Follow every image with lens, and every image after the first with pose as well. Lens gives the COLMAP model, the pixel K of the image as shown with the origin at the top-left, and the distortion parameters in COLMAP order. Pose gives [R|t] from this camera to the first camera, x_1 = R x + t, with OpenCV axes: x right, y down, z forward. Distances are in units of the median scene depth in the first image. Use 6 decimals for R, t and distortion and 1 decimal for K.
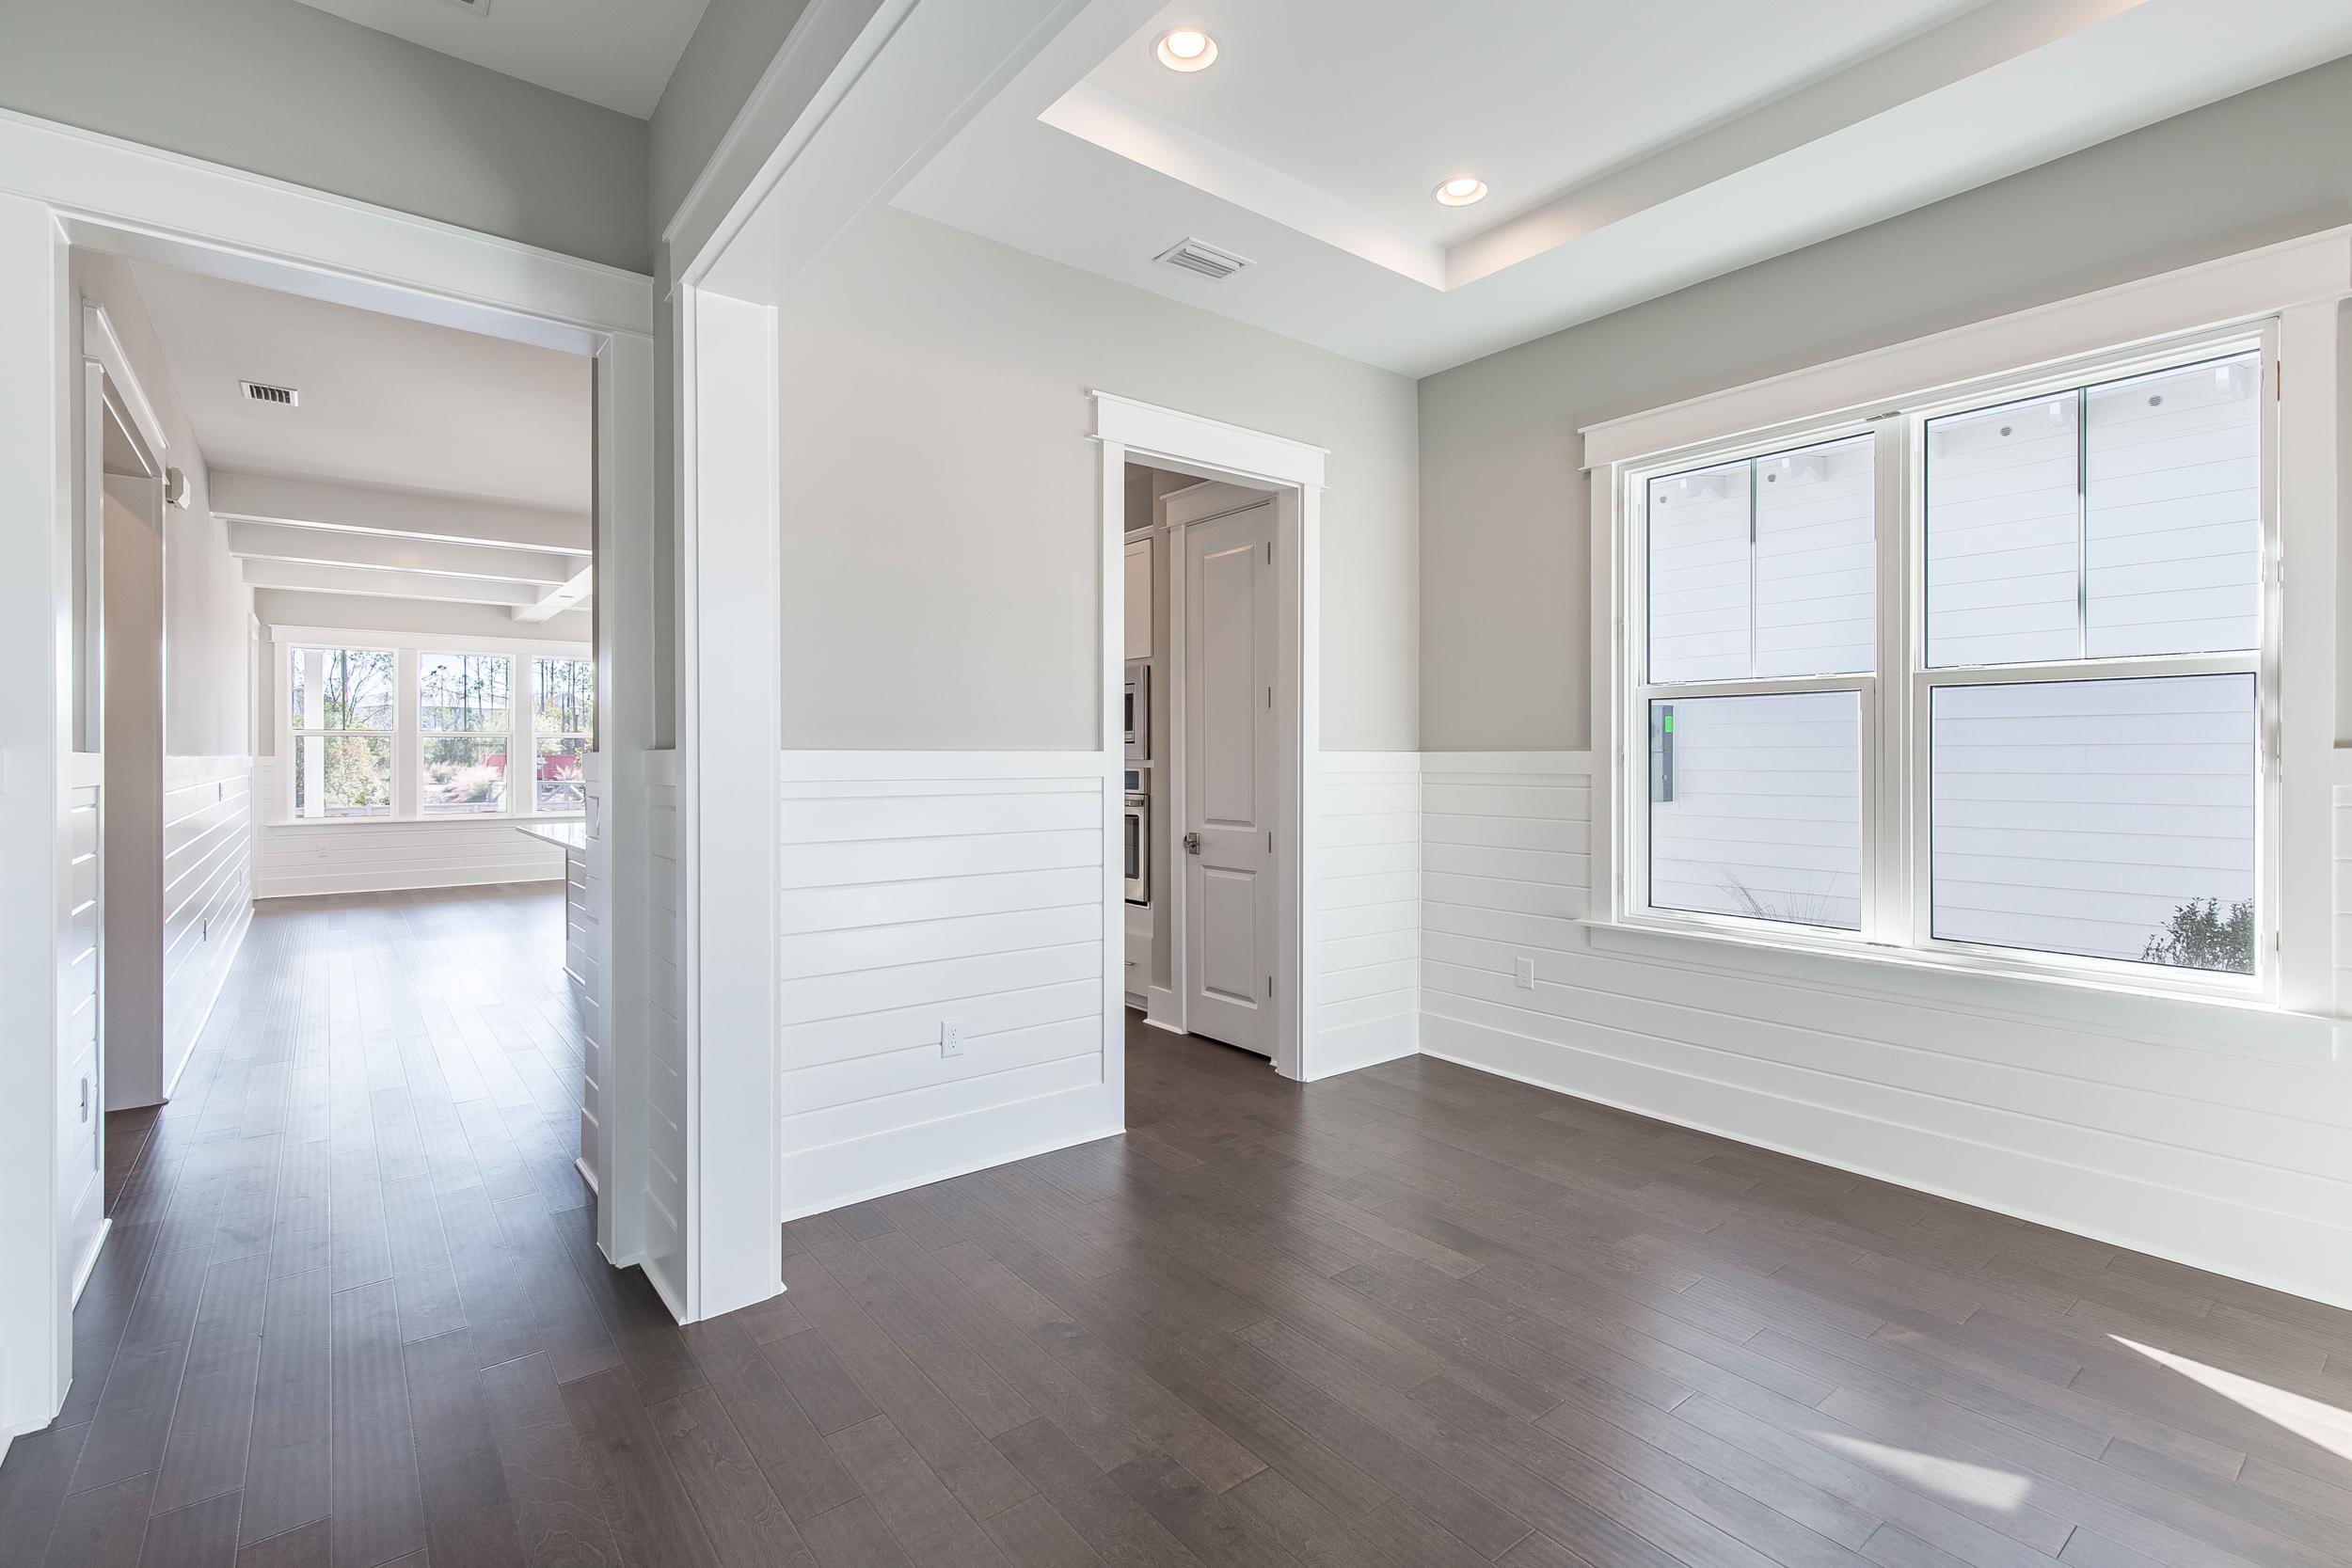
lens RADIAL K [[1095.7, 0, 1185.8], [0, 1095.7, 760.8], [0, 0, 1]] dist [0.002414, 0.000056]
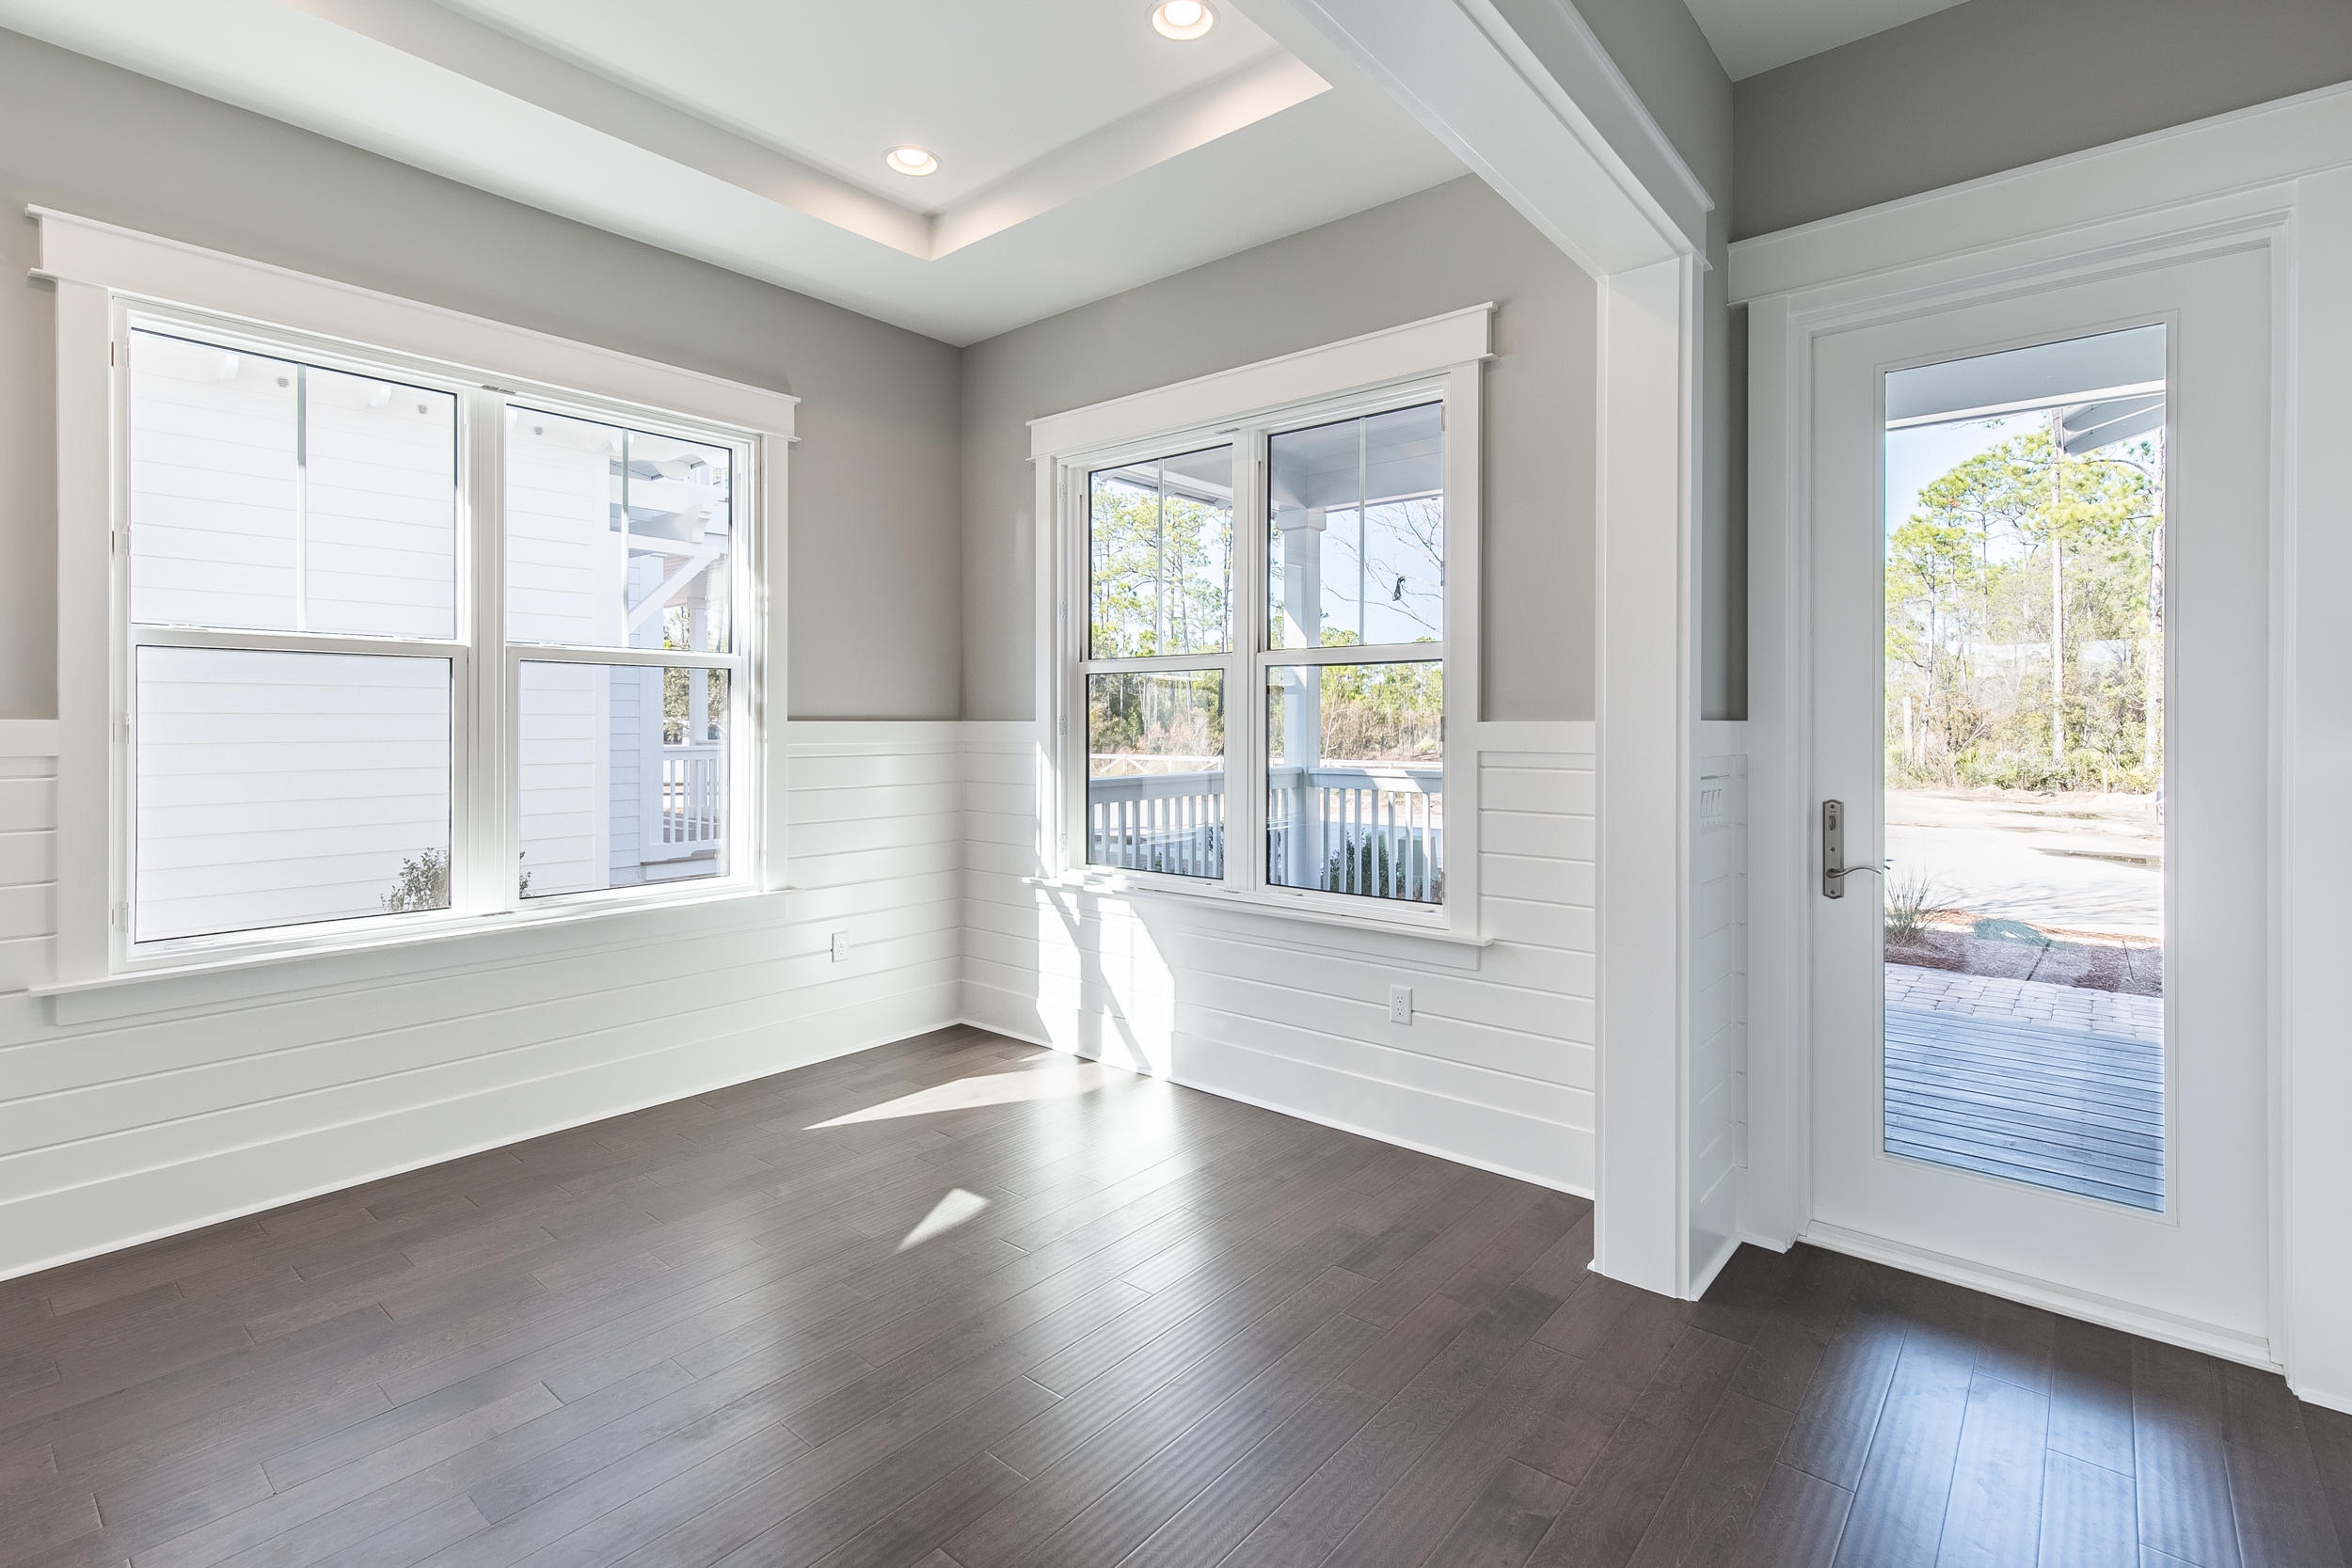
lens RADIAL K [[1095.7, 0, 1177.6], [0, 1095.7, 733.1], [0, 0, 1]] dist [0.002414, 0.000056]
pose [[-0.210929, -0.008152, 0.977467, -0.423819], [0.006193, 0.999934, 0.009676, -0.003257], [-0.977482, 0.008094, -0.210865, 0.531202]]
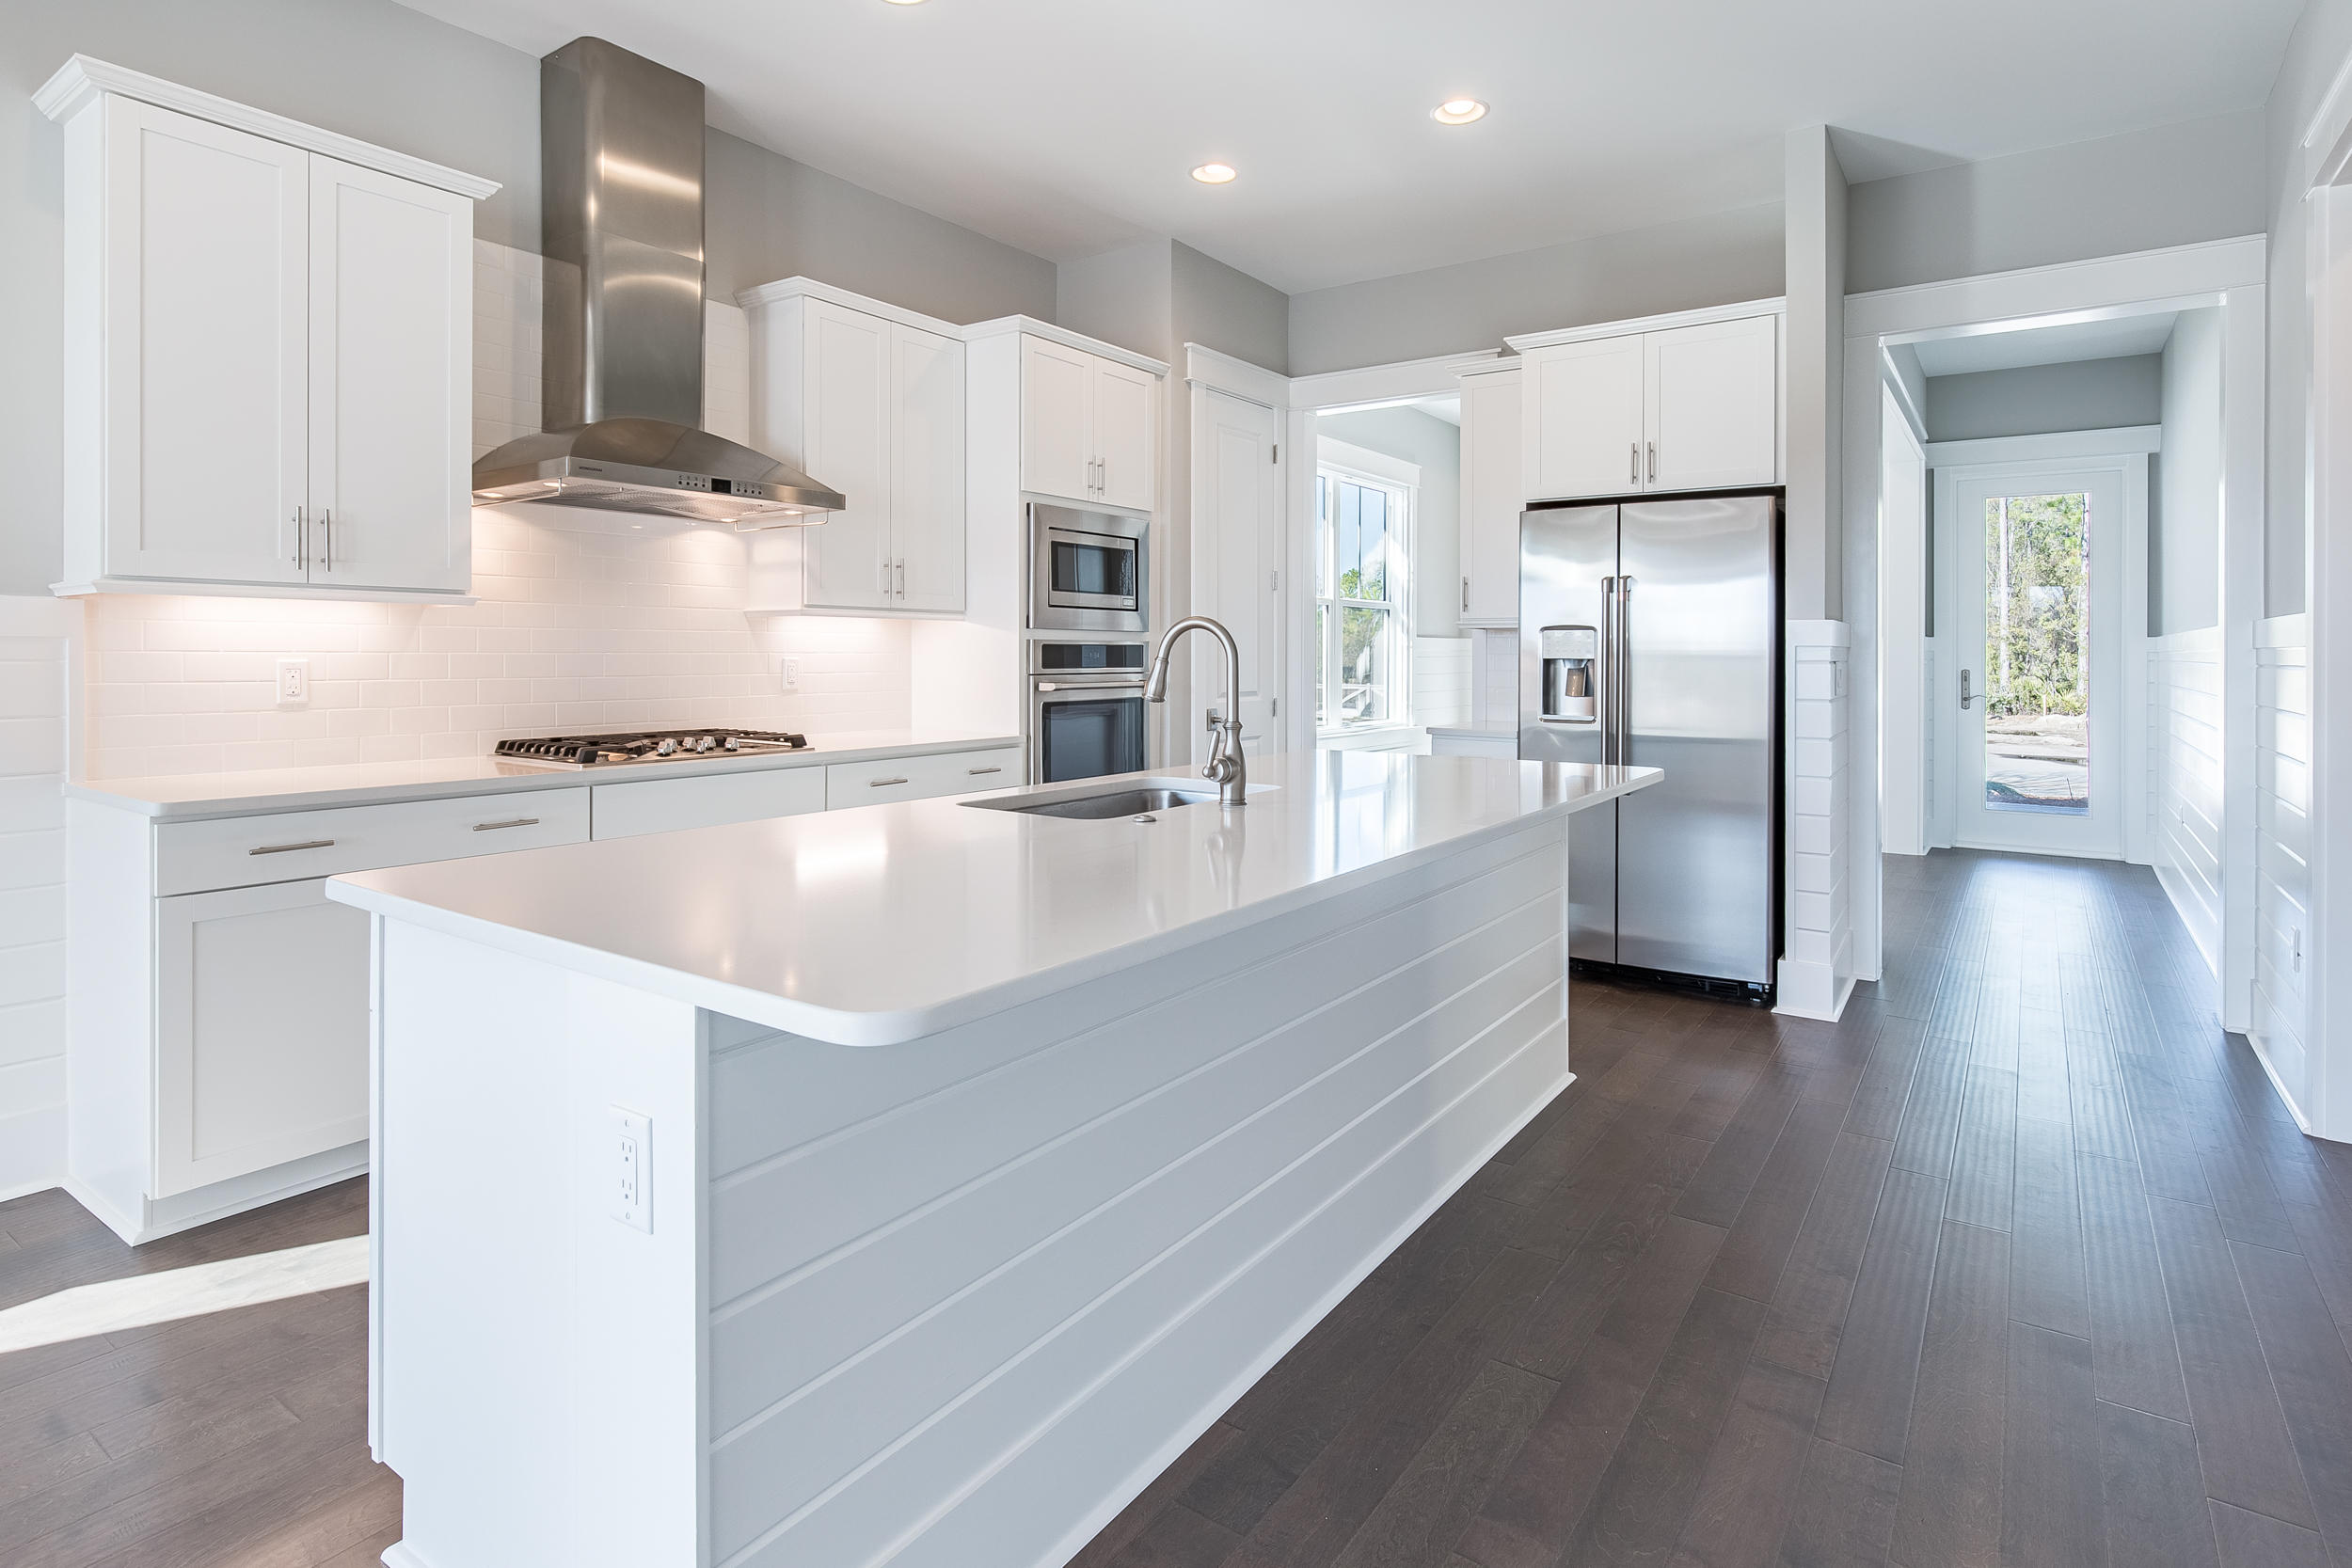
lens RADIAL K [[1213.0, 0, 1217.8], [0, 1213.0, 653.6], [0, 0, 1]] dist [0.002193, 0.000112]
pose [[-0.313482, -0.004159, 0.949585, -1.325701], [-0.000994, 0.999991, 0.004051, 0.014790], [-0.949594, 0.000326, -0.313483, 1.752740]]
